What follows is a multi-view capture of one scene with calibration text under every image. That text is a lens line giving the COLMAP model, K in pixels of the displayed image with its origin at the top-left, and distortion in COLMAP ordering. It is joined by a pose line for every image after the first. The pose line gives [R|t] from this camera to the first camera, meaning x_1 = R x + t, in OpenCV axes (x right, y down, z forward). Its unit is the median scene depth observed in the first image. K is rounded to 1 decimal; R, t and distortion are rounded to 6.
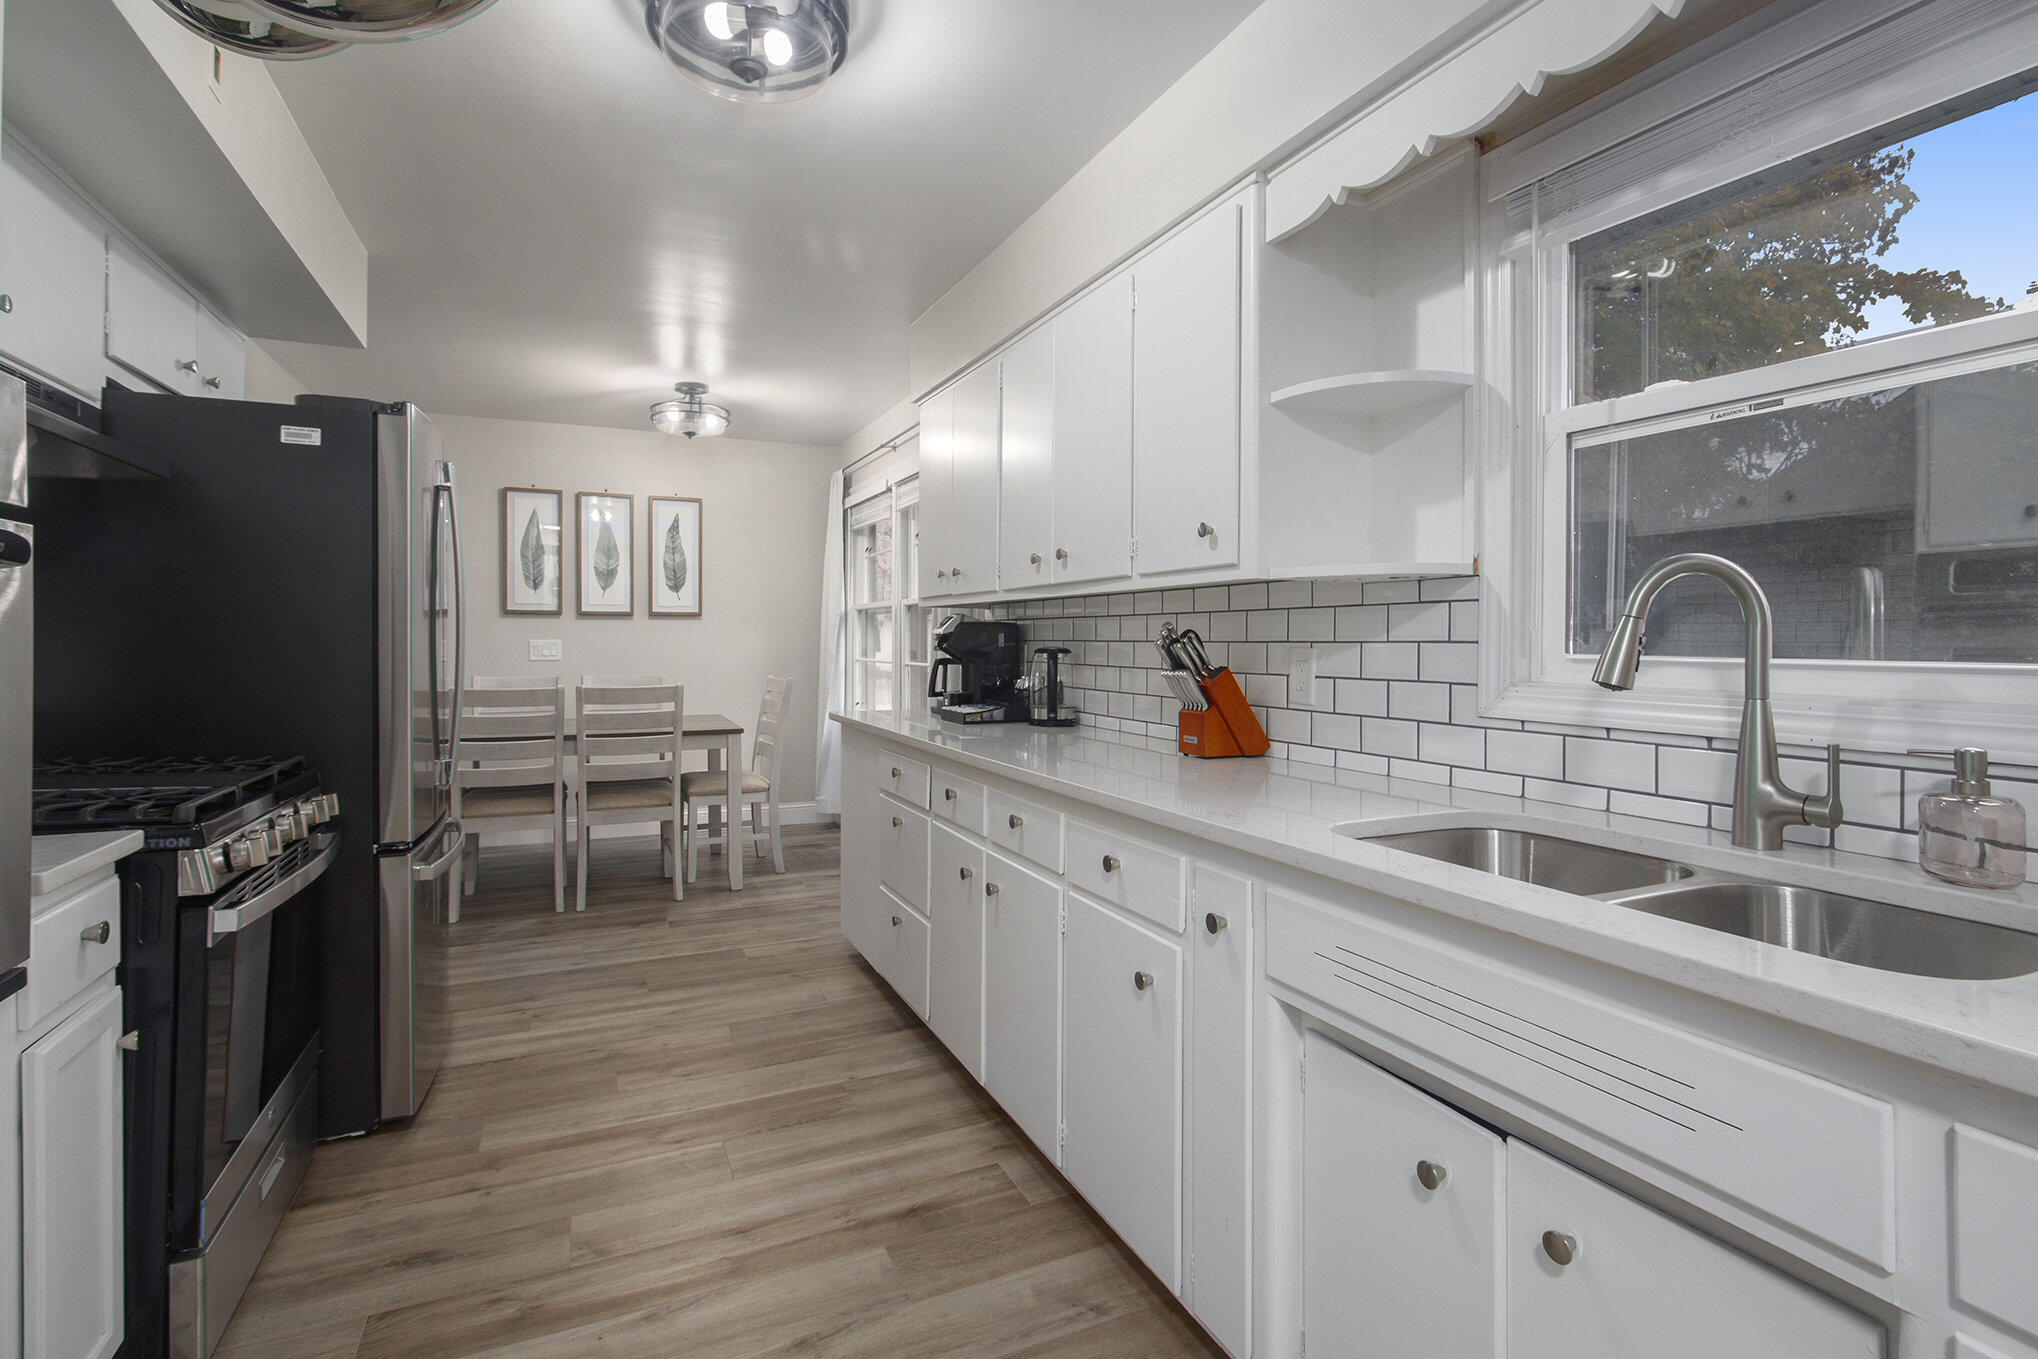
lens RADIAL K [[978.5, 0, 989.1], [0, 978.5, 650.8], [0, 0, 1]] dist [-0.017824, 0.011545]
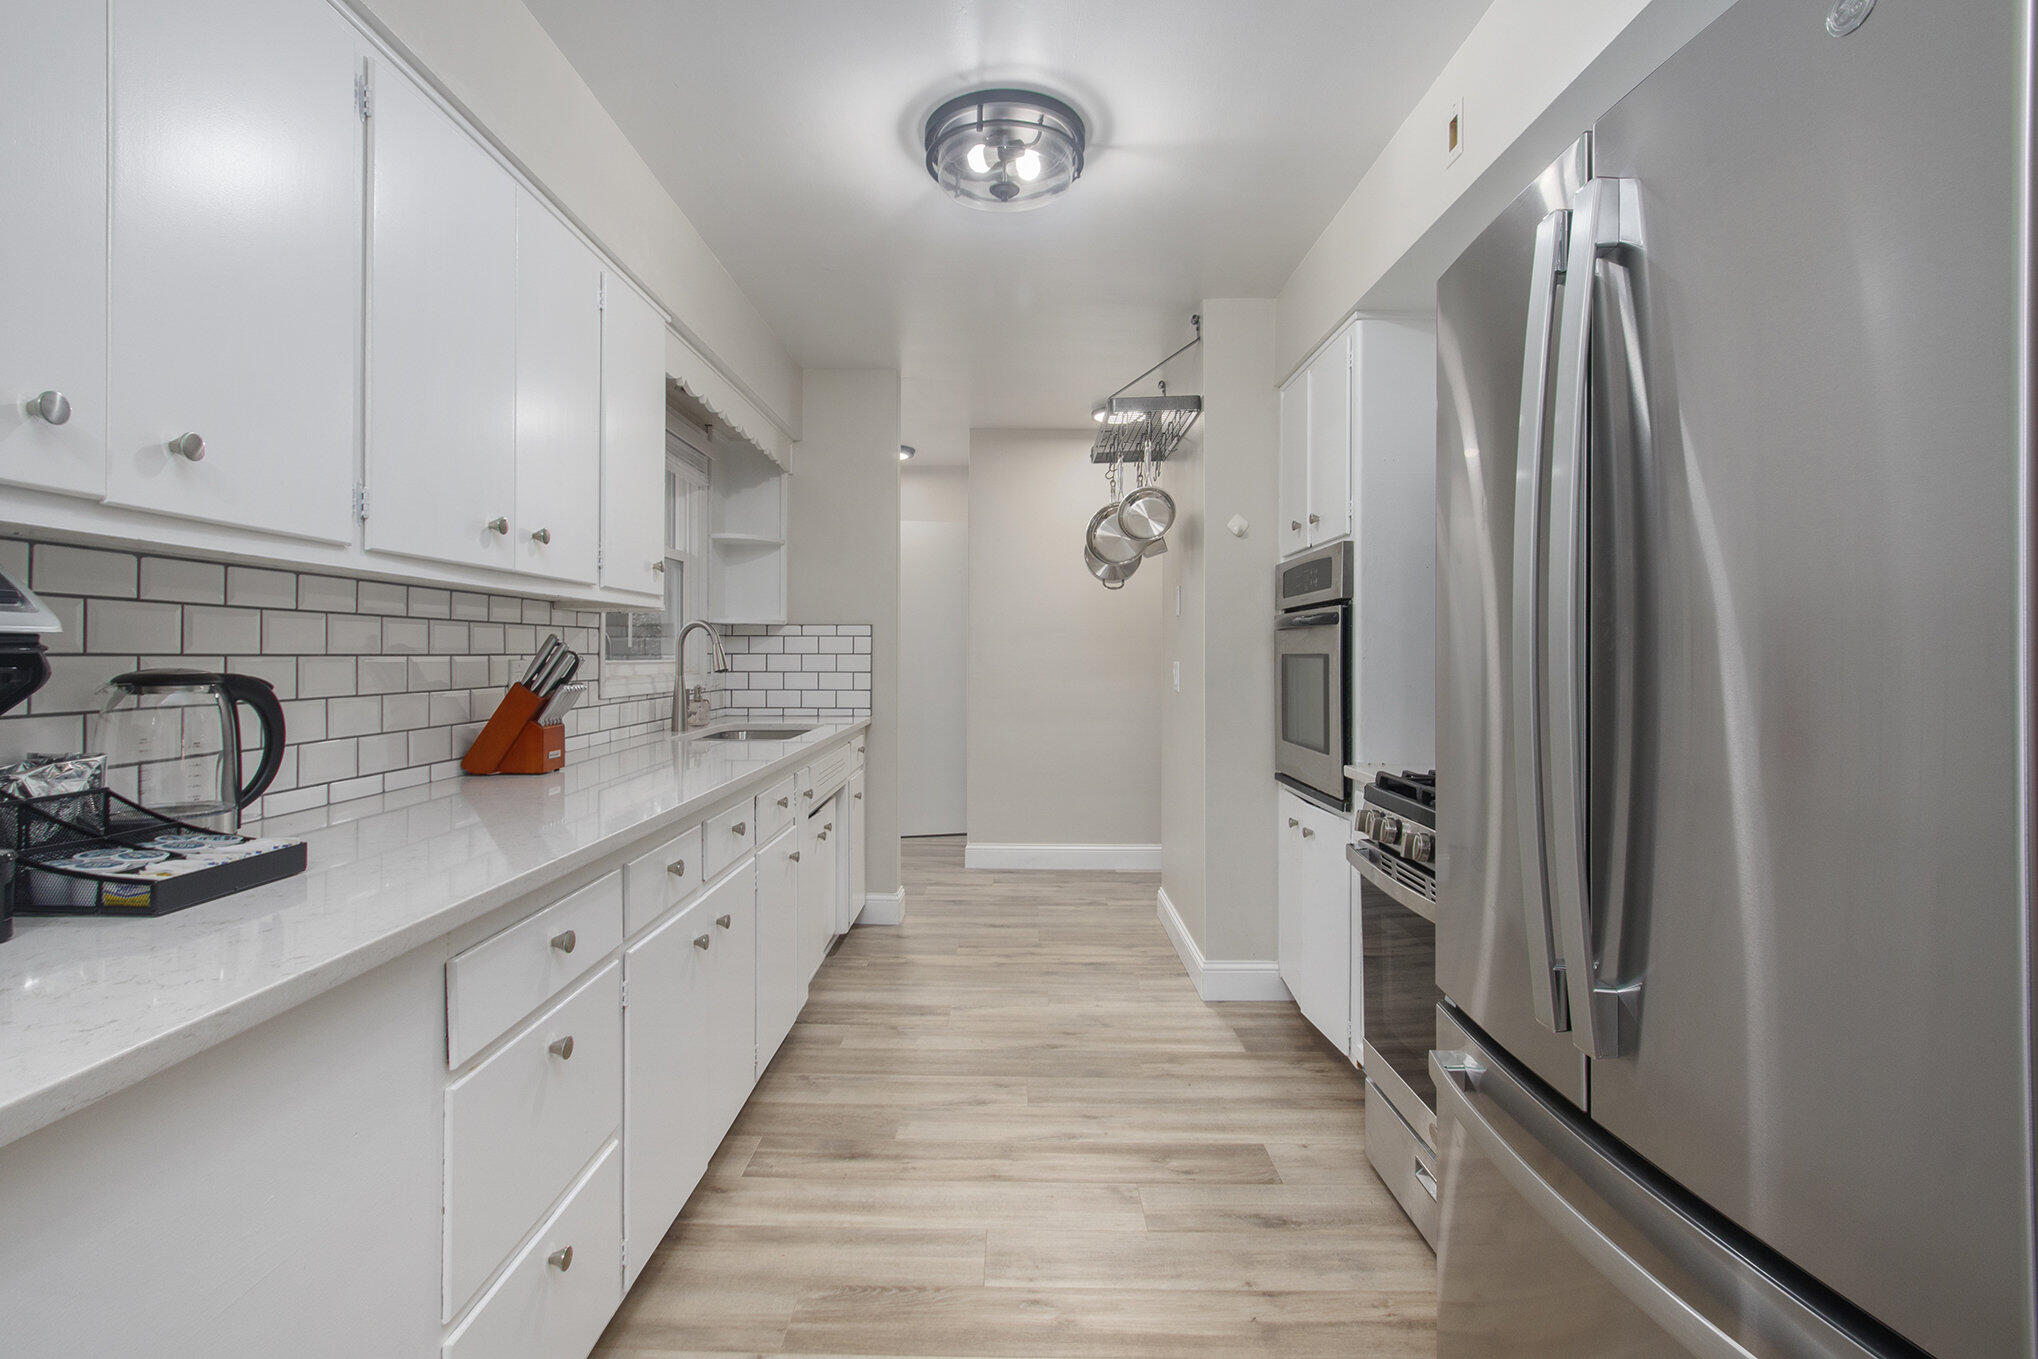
lens RADIAL K [[950.1, 0, 1014.9], [0, 950.1, 651.9], [0, 0, 1]] dist [-0.000665, 0.000068]
pose [[-0.920275, 0.011200, 0.391112, -0.672062], [0.013028, 0.999913, 0.002020, -0.010126], [-0.391056, 0.006954, -0.920341, 1.887228]]
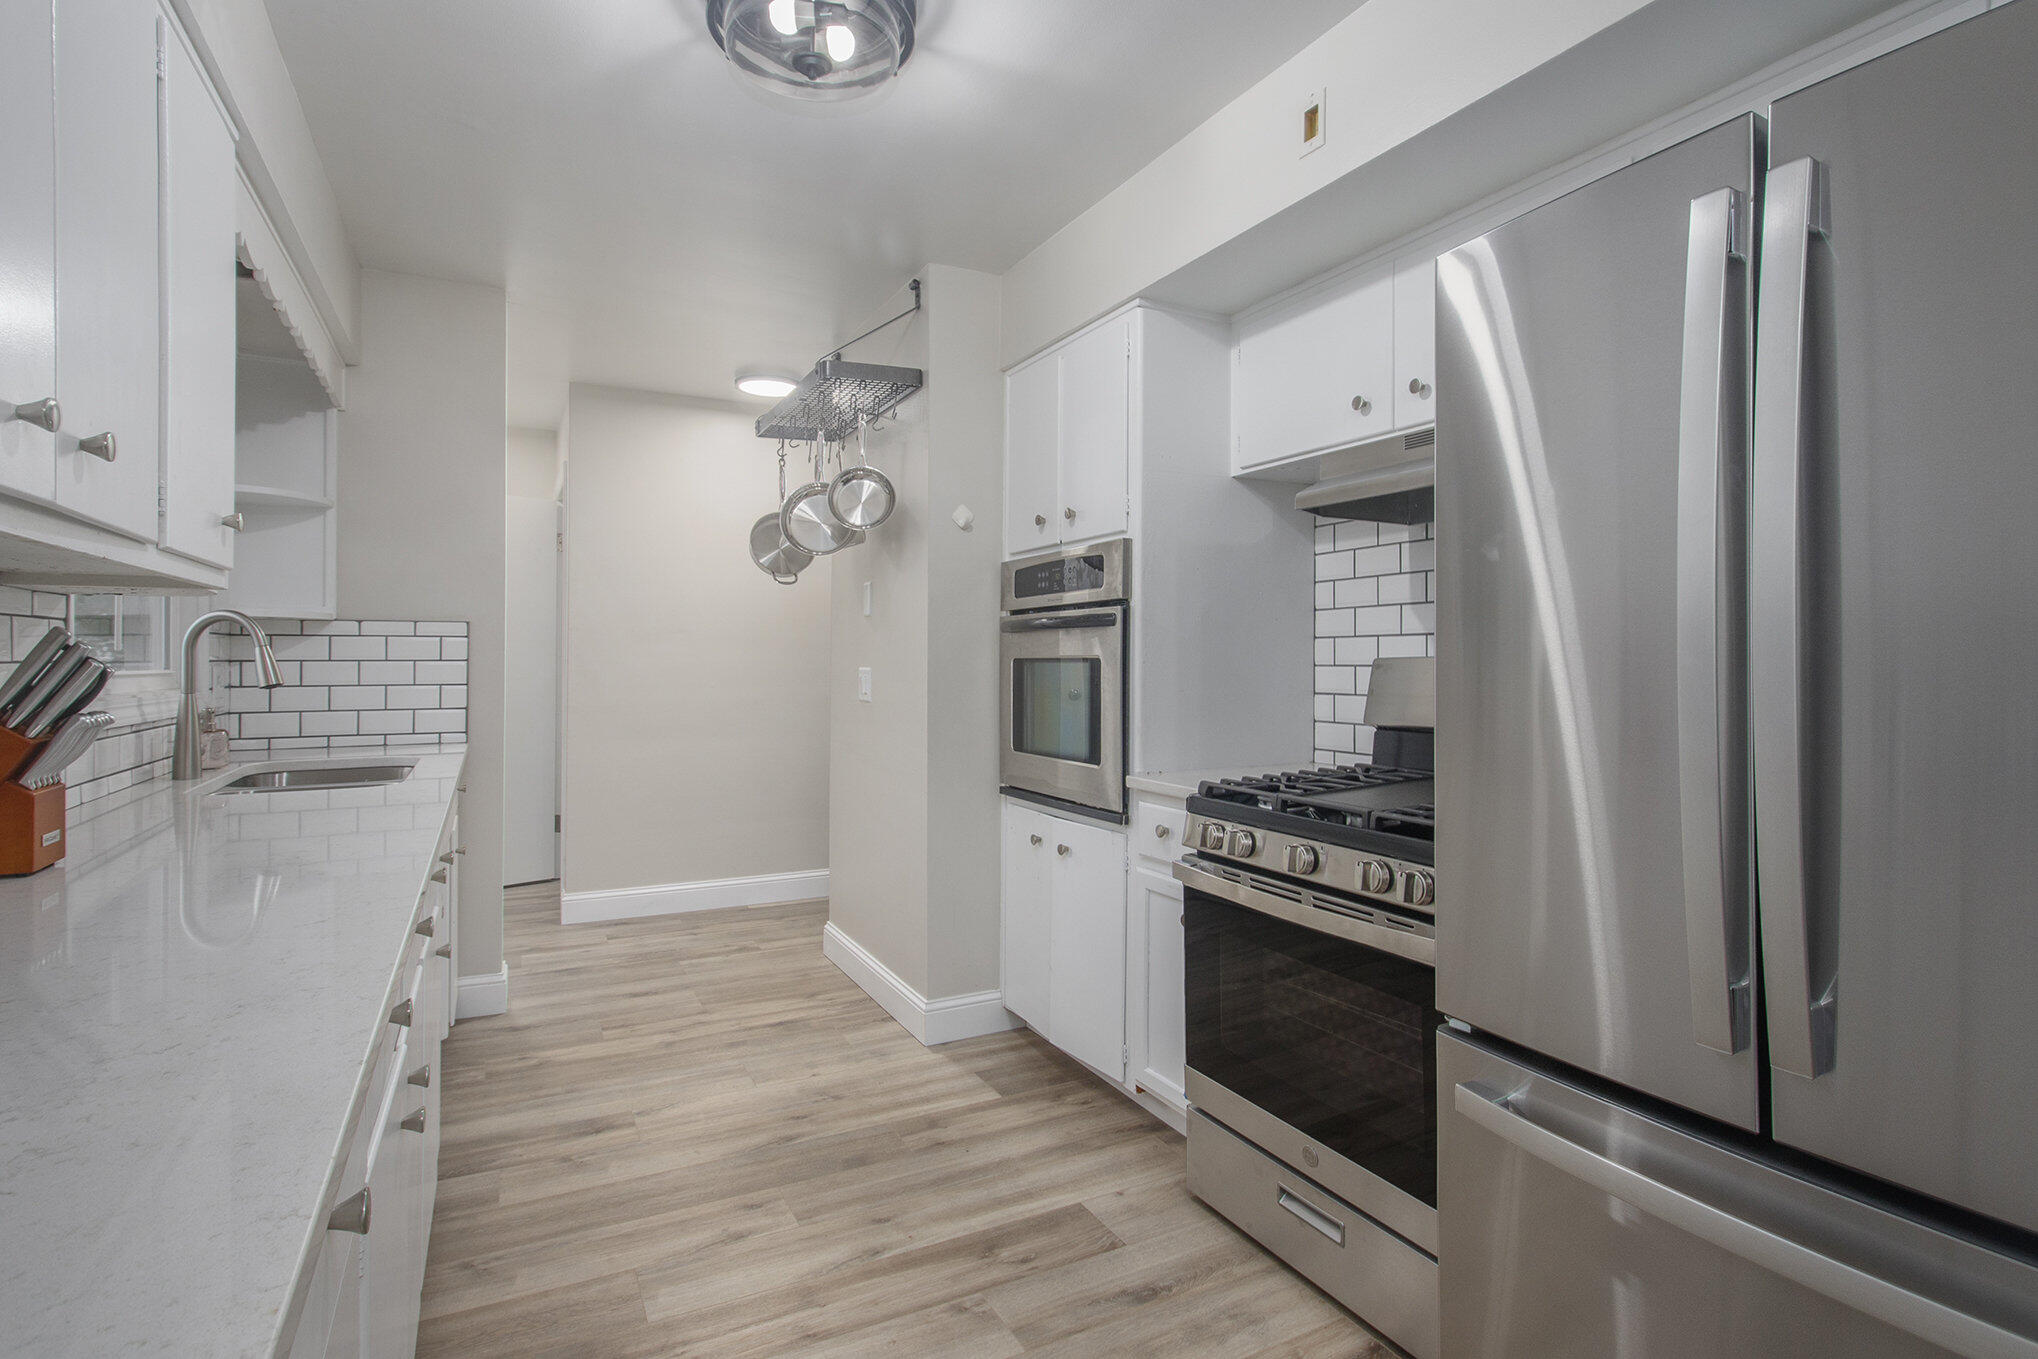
lens RADIAL K [[978.5, 0, 989.1], [0, 978.5, 650.8], [0, 0, 1]] dist [-0.017824, 0.011545]
pose [[-0.997574, 0.013463, -0.068300, -0.341963], [0.013394, 0.999909, 0.001477, -0.011907], [0.068314, 0.000559, -0.997664, 1.771094]]
